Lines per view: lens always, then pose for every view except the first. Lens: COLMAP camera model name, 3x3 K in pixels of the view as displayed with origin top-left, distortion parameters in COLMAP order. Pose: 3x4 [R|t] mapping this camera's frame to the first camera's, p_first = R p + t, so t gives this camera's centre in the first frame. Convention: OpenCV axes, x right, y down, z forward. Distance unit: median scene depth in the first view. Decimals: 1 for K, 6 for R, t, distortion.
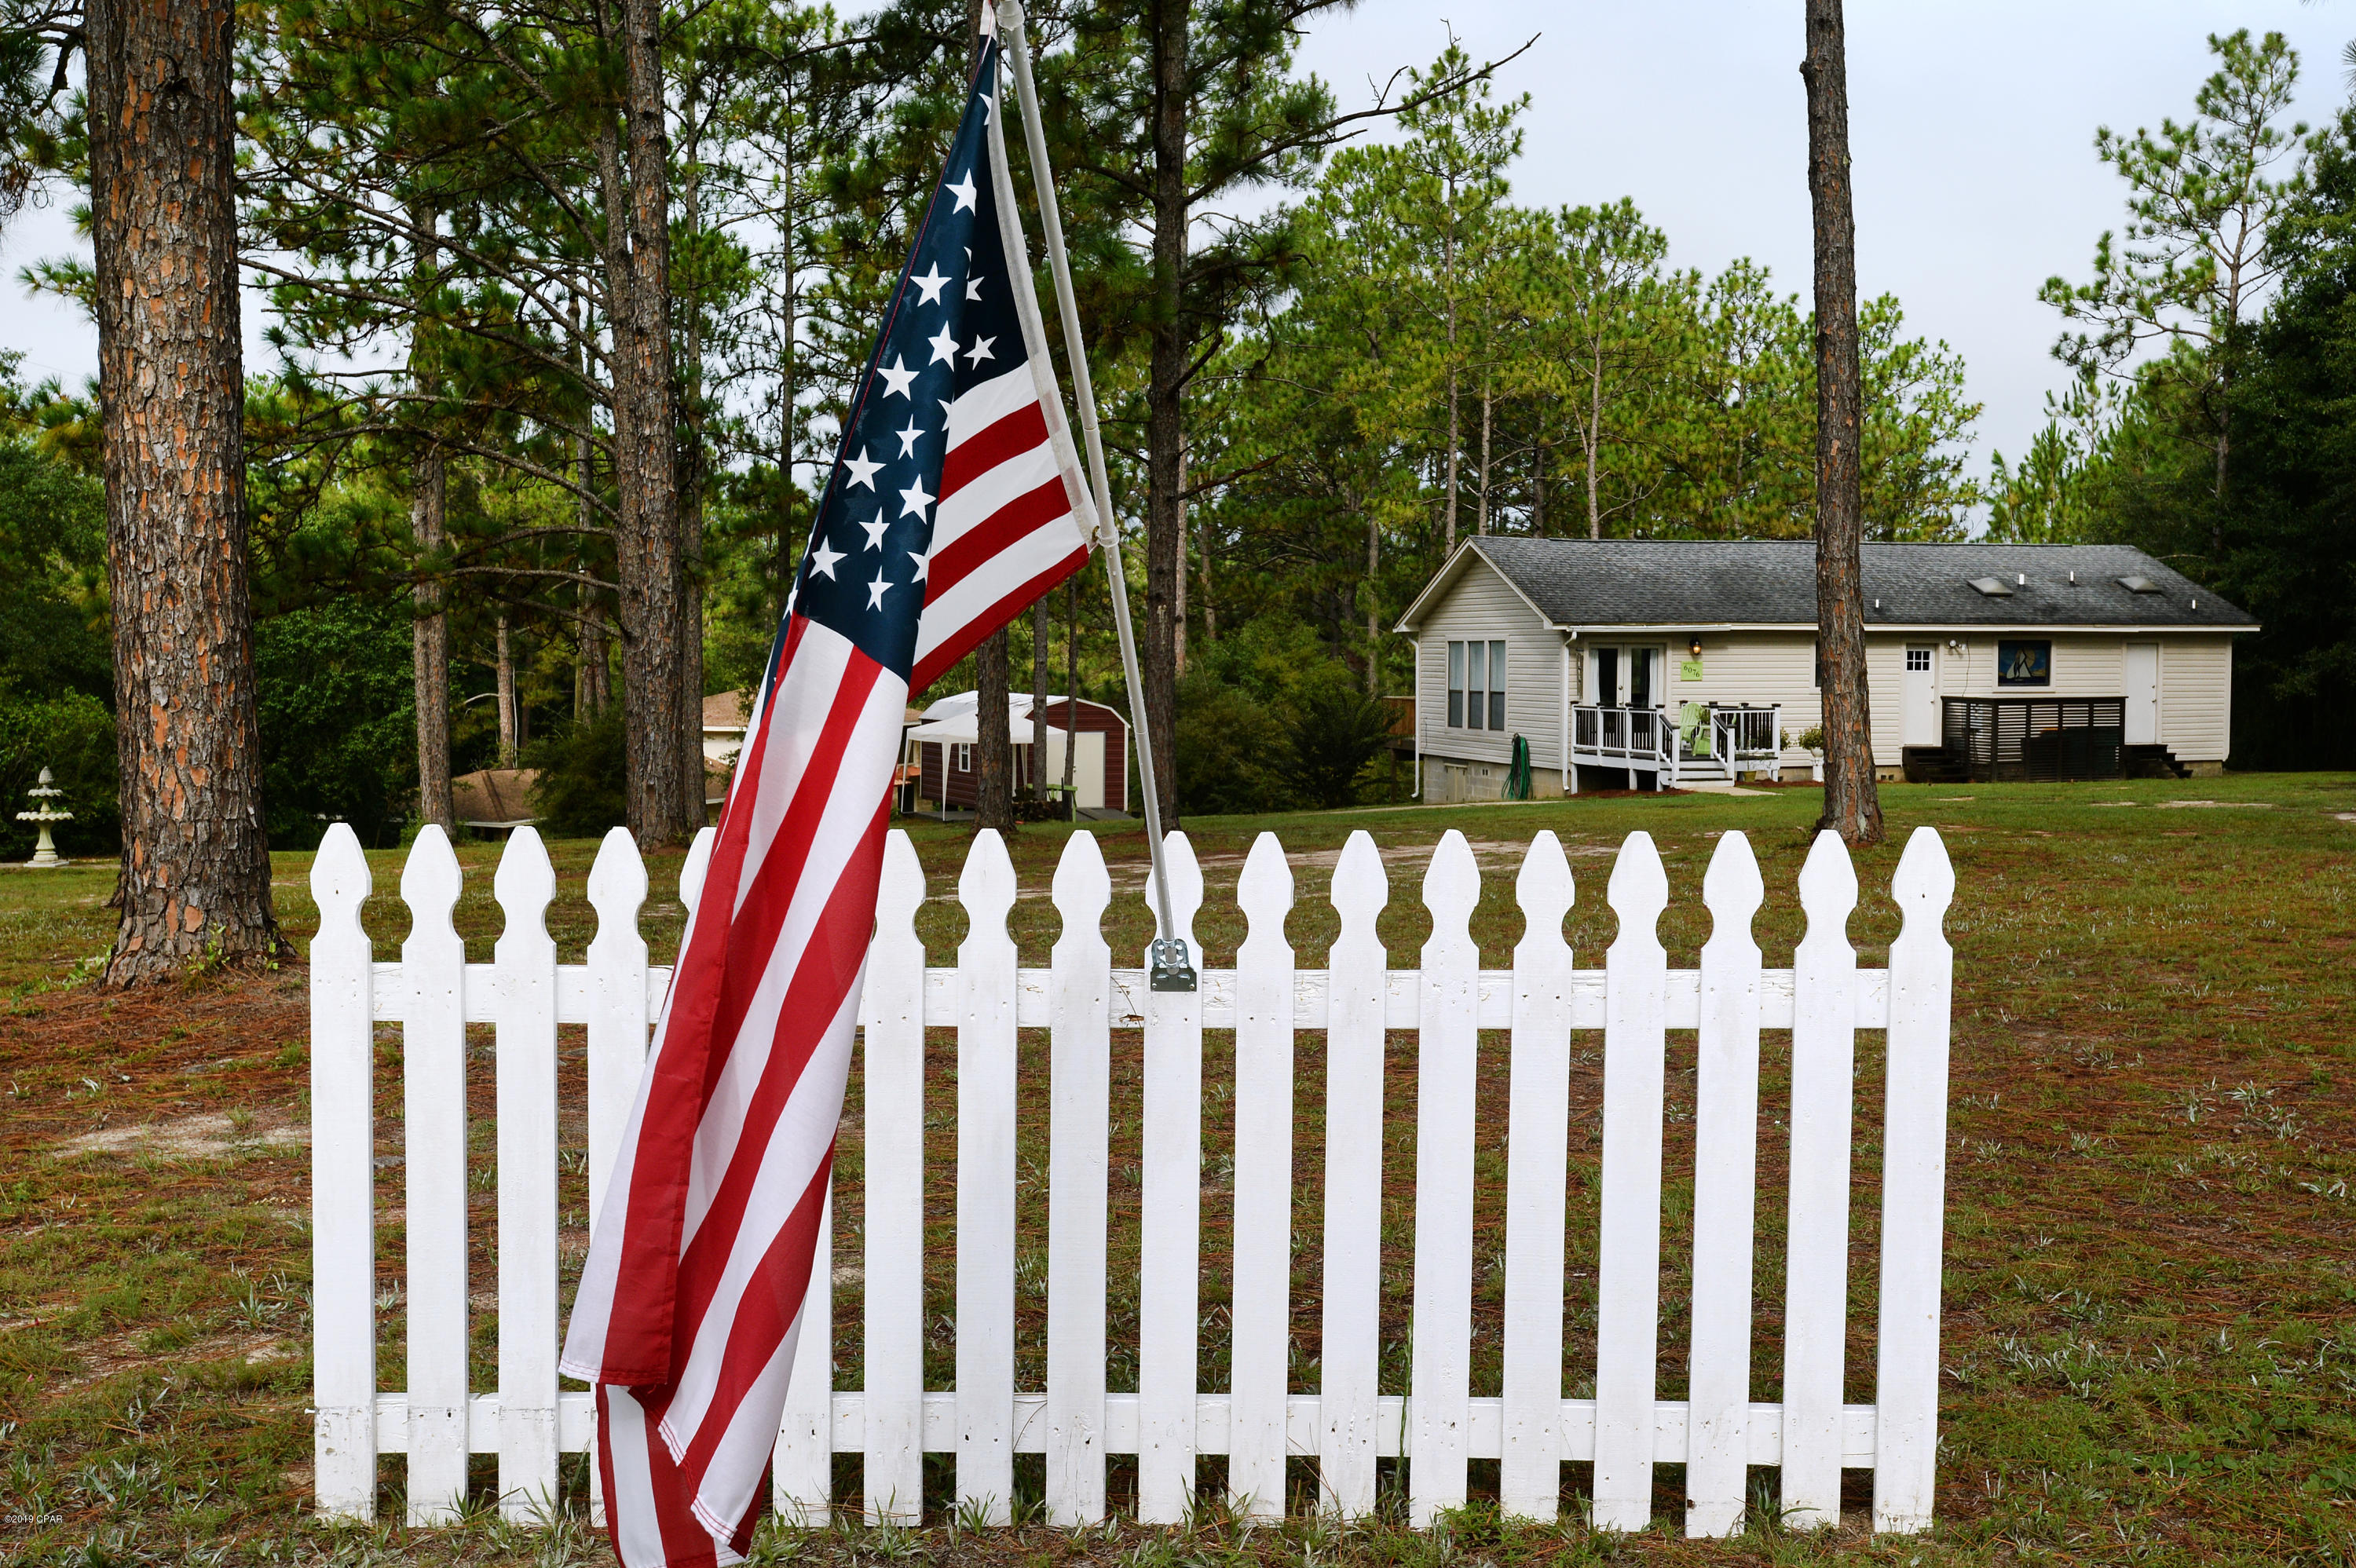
lens RADIAL K [[2452.8, 0, 1240.9], [0, 2452.8, 777.7], [0, 0, 1]] dist [0.048592, -0.015977]
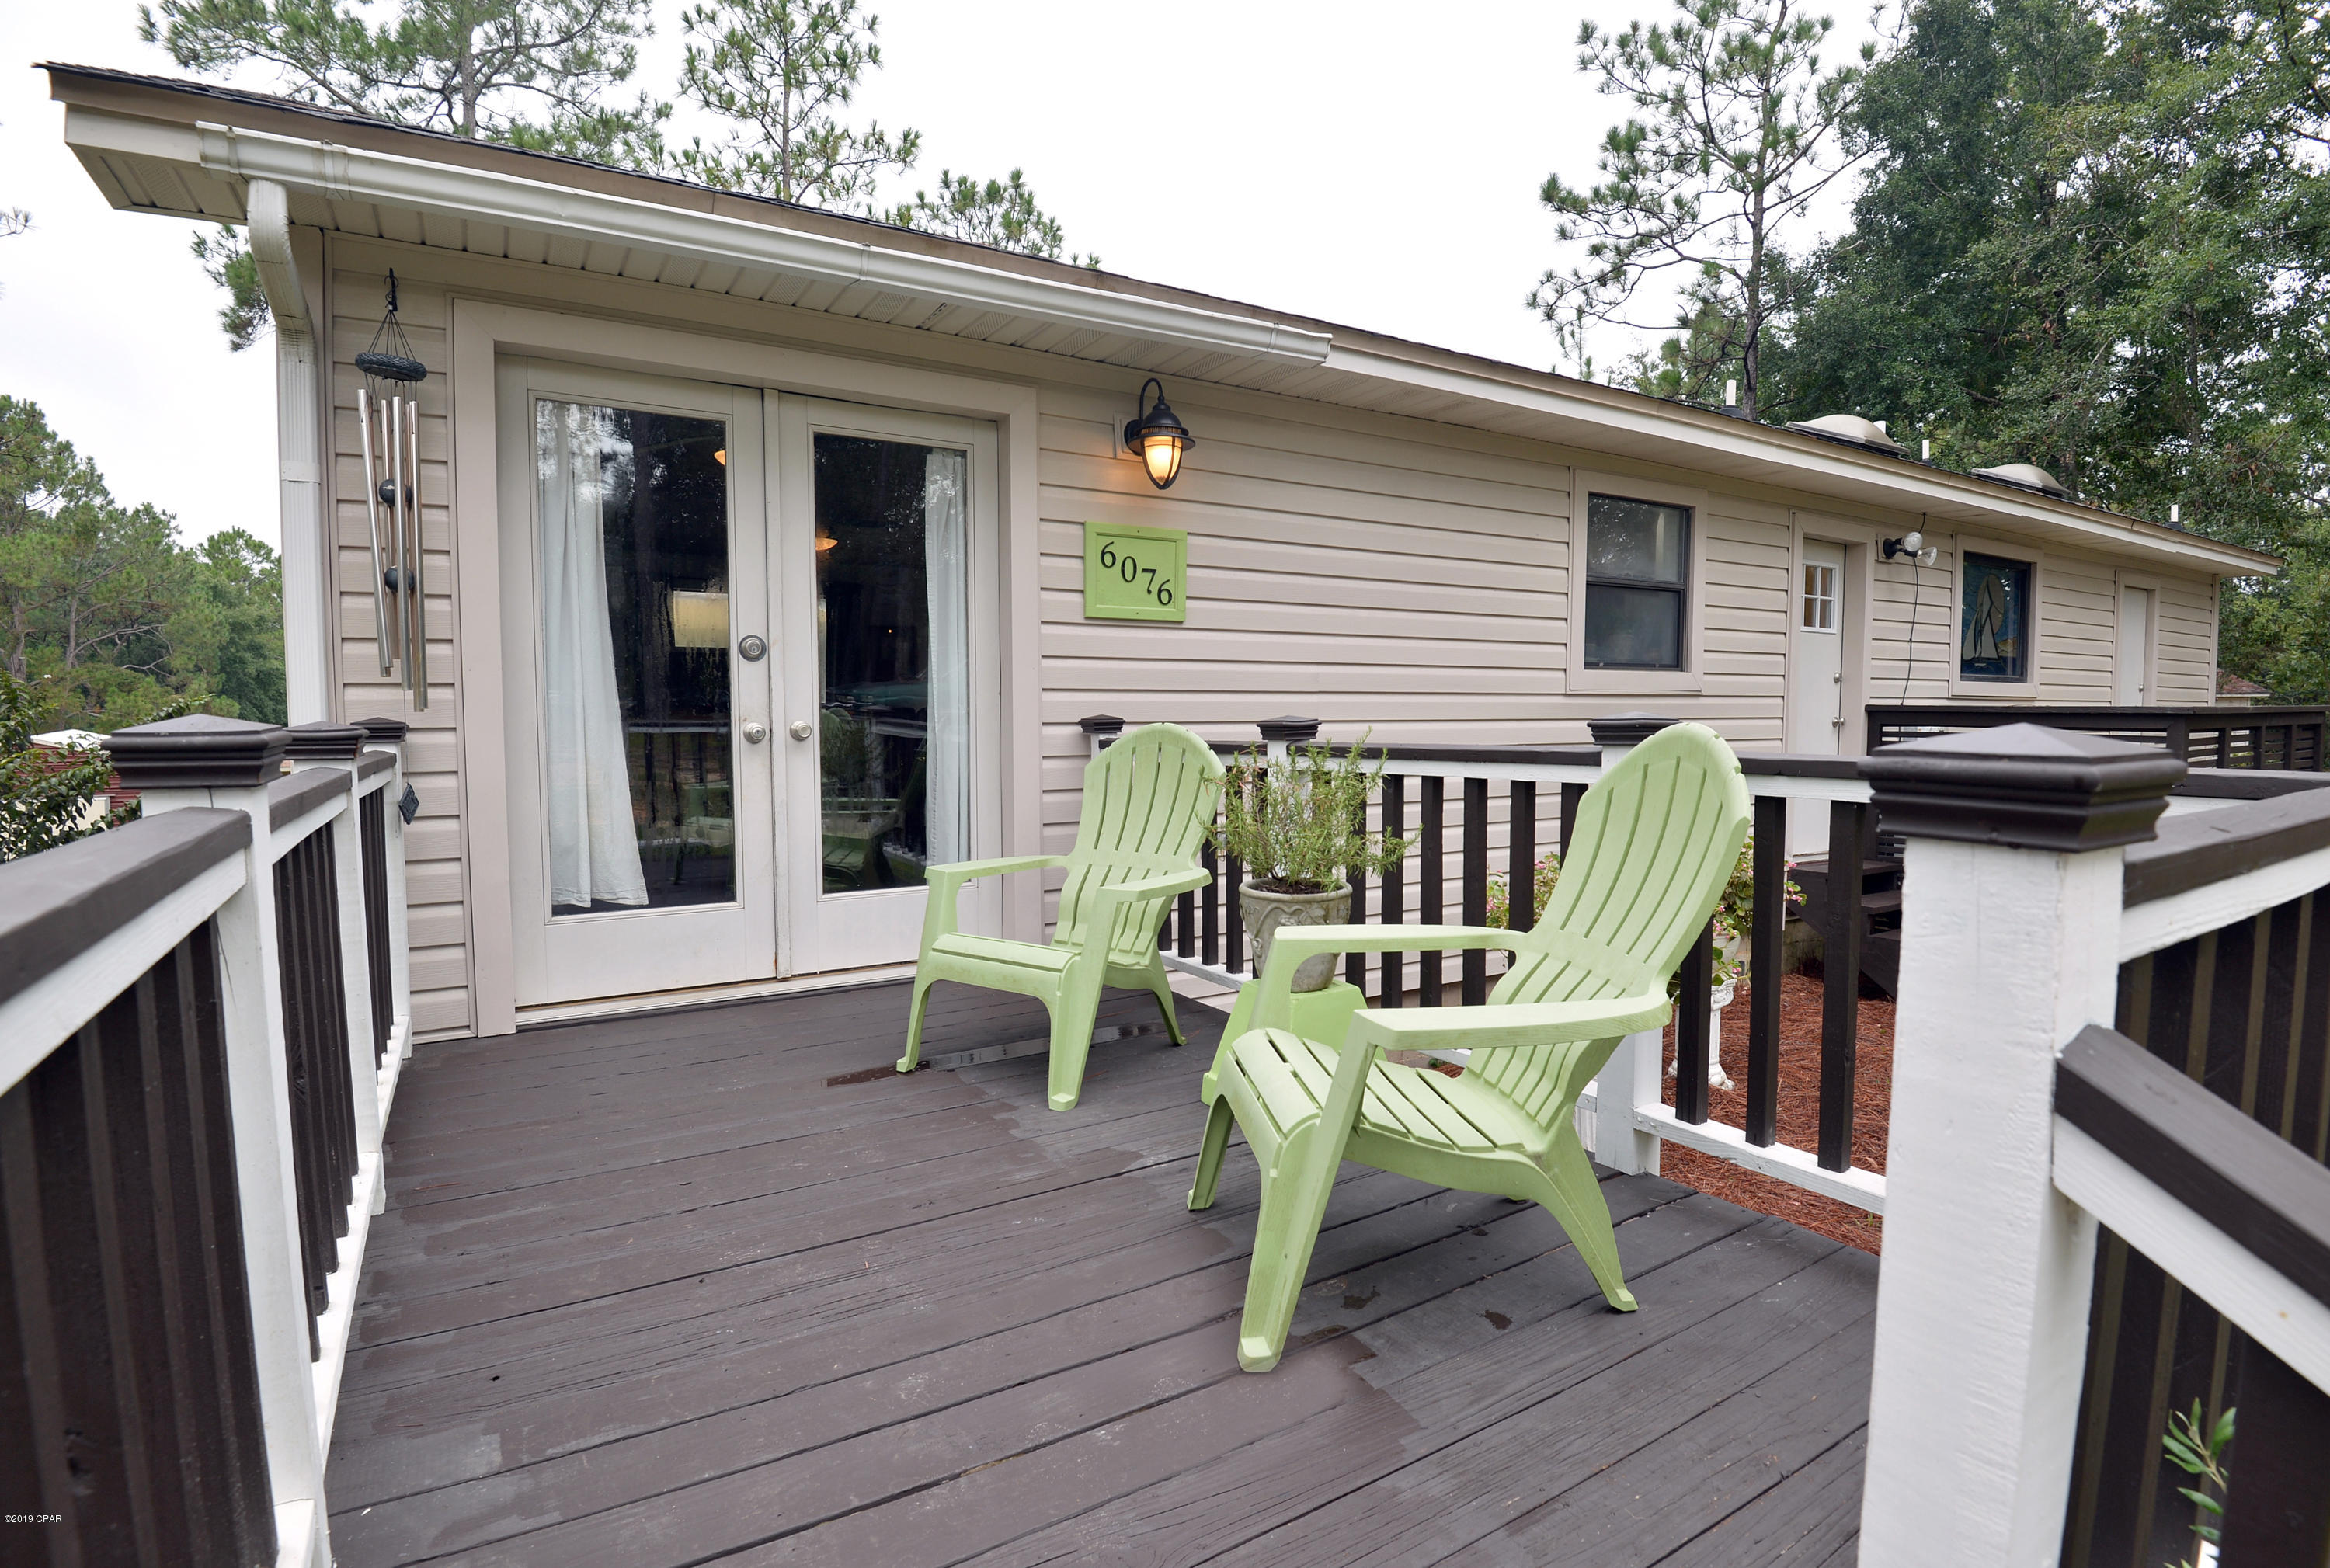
lens RADIAL K [[1147.5, 0, 1184.9], [0, 1147.5, 787.6], [0, 0, 1]] dist [-0.022647, -0.014120]
pose [[0.965791, -0.021089, 0.258465, 0.155705], [0.017653, 0.999722, 0.015605, -0.025959], [-0.258722, -0.010508, 0.965895, 0.869453]]
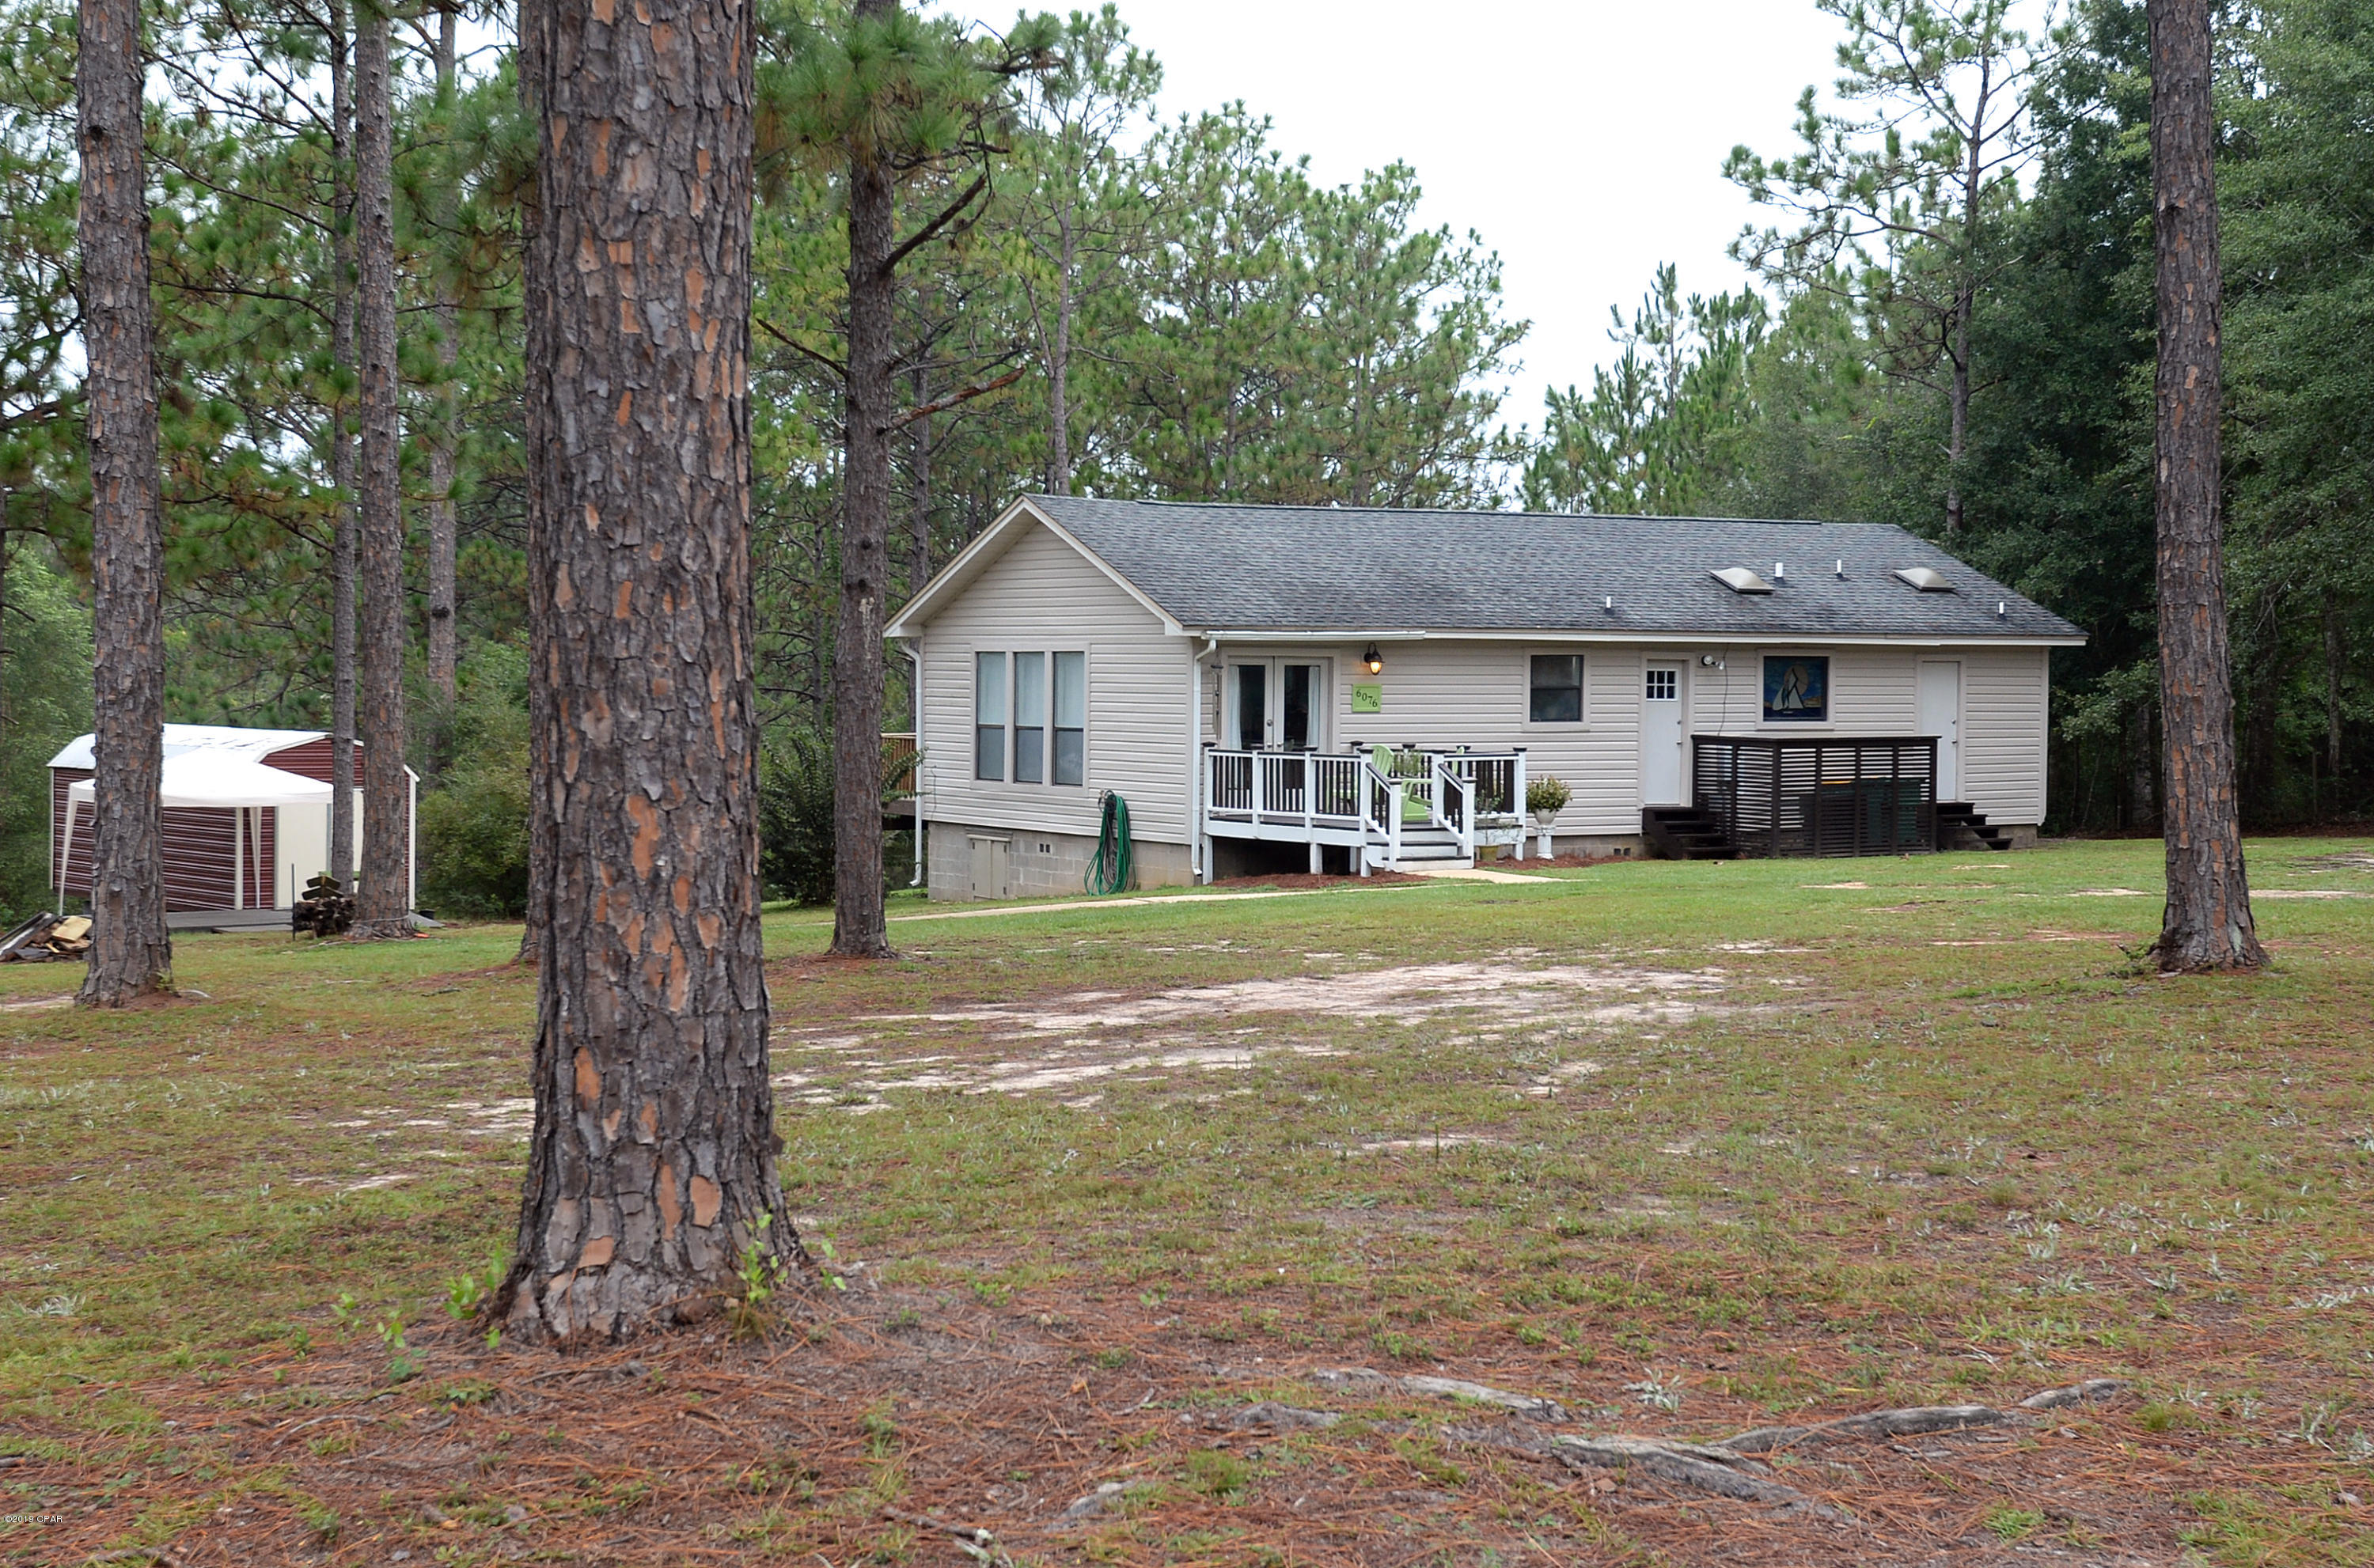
lens RADIAL K [[3573.2, 0, 1159.1], [0, 3573.2, 808.4], [0, 0, 1]] dist [0.042473, 0.005825]
pose [[0.969885, -0.004563, 0.243519, -0.109468], [0.006982, 0.999934, -0.009072, -0.004056], [-0.243462, 0.010499, 0.969854, 0.049831]]
